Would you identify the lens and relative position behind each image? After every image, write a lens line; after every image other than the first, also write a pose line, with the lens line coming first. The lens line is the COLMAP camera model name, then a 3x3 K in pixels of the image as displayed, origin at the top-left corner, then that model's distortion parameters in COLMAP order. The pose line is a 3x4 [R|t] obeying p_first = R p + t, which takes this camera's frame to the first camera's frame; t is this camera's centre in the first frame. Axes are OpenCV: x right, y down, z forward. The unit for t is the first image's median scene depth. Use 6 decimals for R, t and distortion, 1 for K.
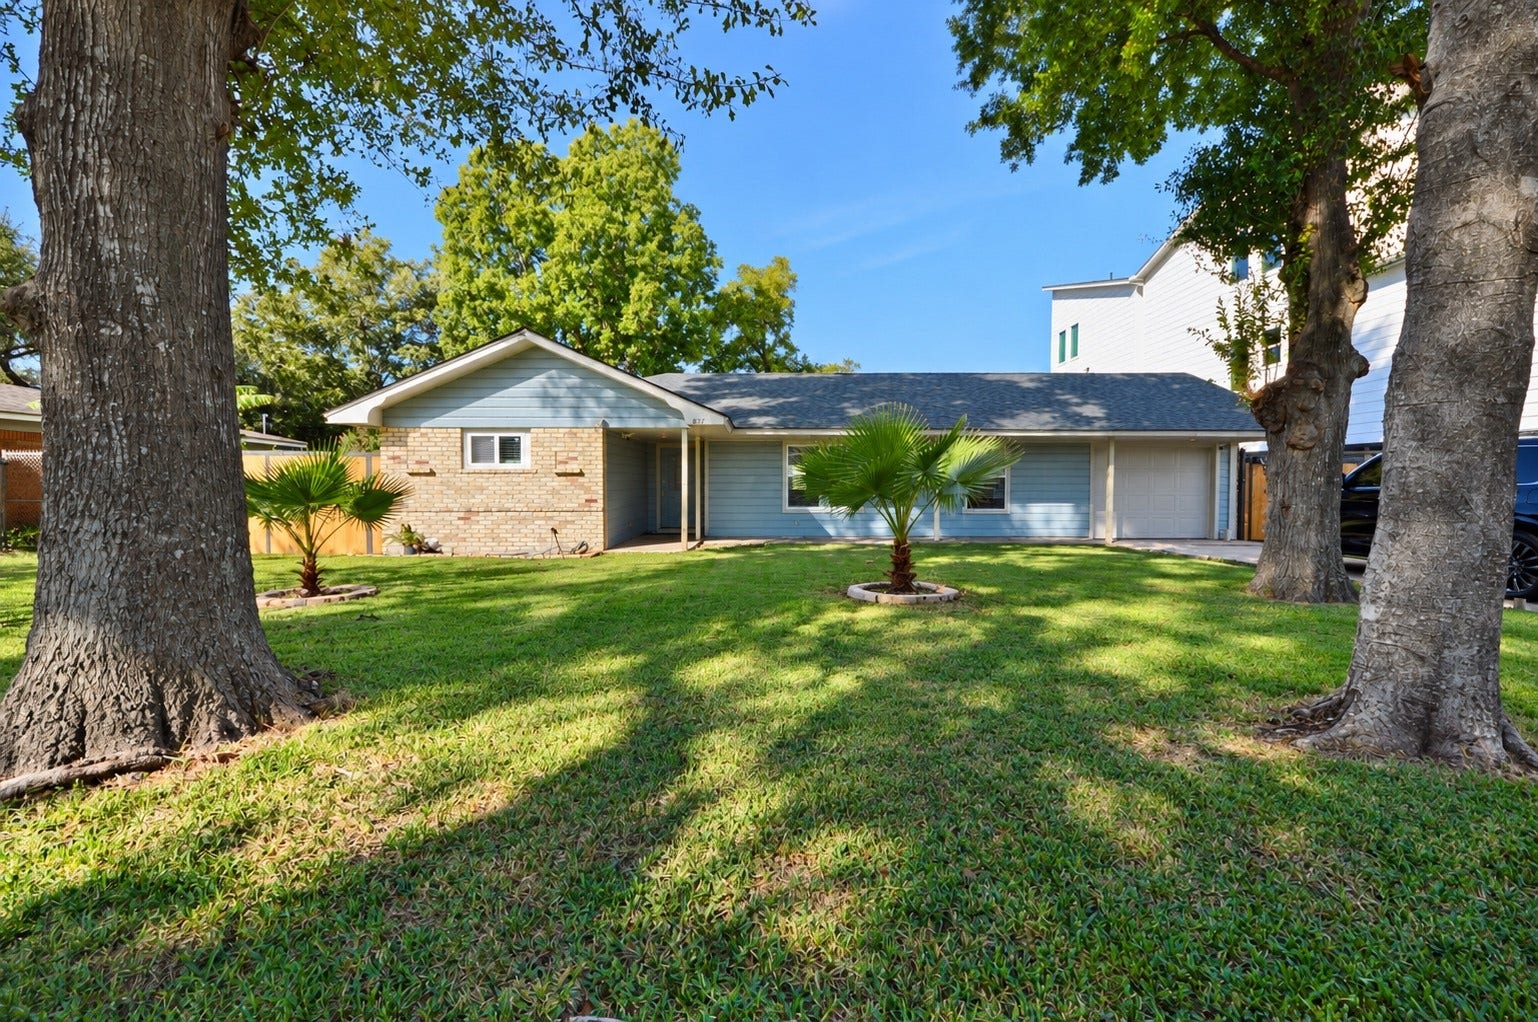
lens RADIAL K [[610.4, 0, 728.0], [0, 610.4, 507.2], [0, 0, 1]] dist [0.000638, -0.000117]
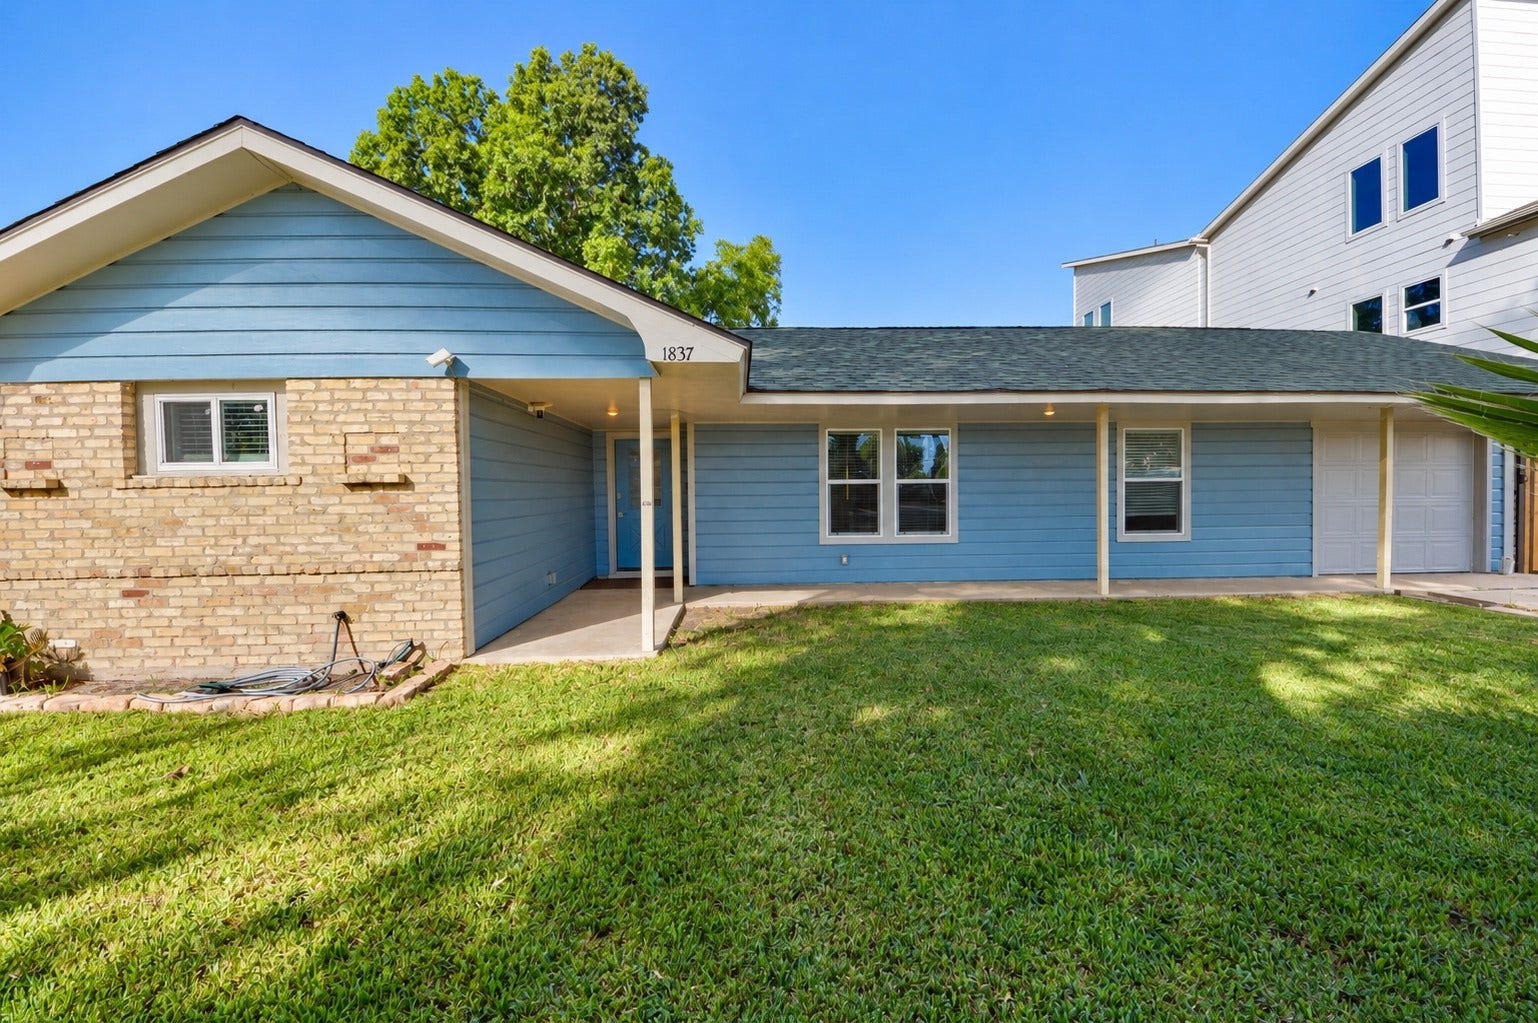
lens RADIAL K [[638.1, 0, 753.3], [0, 638.1, 507.3], [0, 0, 1]] dist [-0.000039, -0.000284]
pose [[0.997224, -0.017607, 0.072343, -0.019646], [0.018394, 0.999779, -0.010228, -0.020219], [-0.072147, 0.011531, 0.997327, 0.371401]]
